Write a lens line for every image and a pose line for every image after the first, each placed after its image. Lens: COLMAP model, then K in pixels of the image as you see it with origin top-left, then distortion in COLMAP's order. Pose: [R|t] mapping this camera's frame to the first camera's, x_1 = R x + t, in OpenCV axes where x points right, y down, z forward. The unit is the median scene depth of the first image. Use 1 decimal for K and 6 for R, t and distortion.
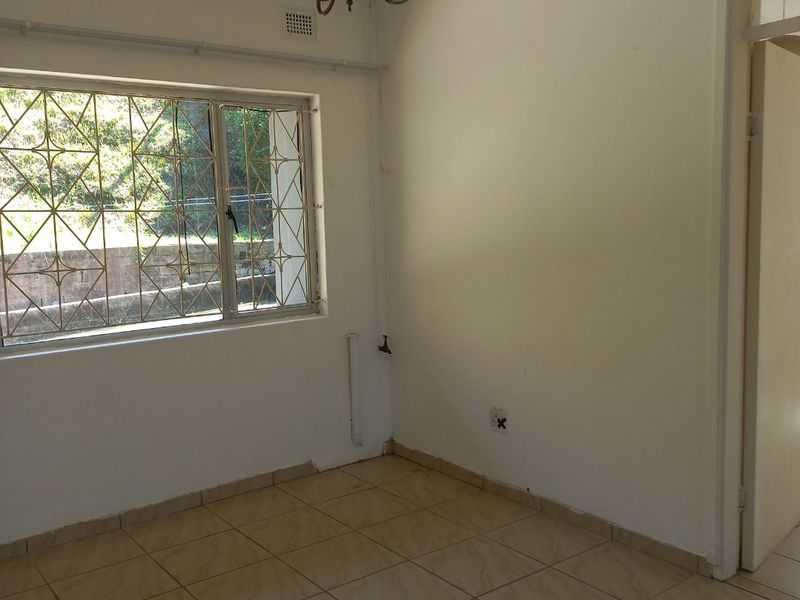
lens RADIAL K [[772.2, 0, 403.5], [0, 772.2, 305.9], [0, 0, 1]] dist [0.045781, 0.000000]
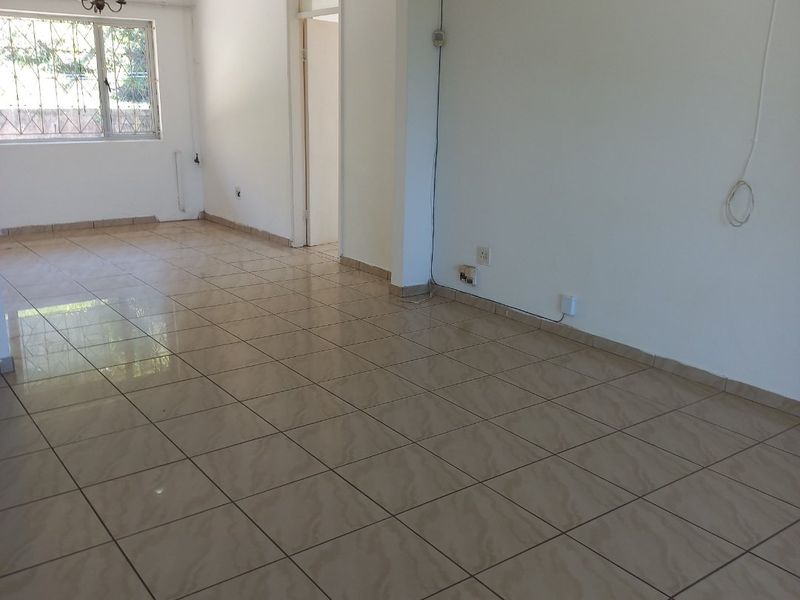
lens RADIAL K [[772.2, 0, 401.5], [0, 772.2, 310.1], [0, 0, 1]] dist [0.045781, 0.000000]
pose [[0.998855, 0.047684, -0.003750, 0.513637], [-0.046616, 0.988043, 0.146964, 0.116834], [0.010713, -0.146621, 0.989135, -0.955317]]
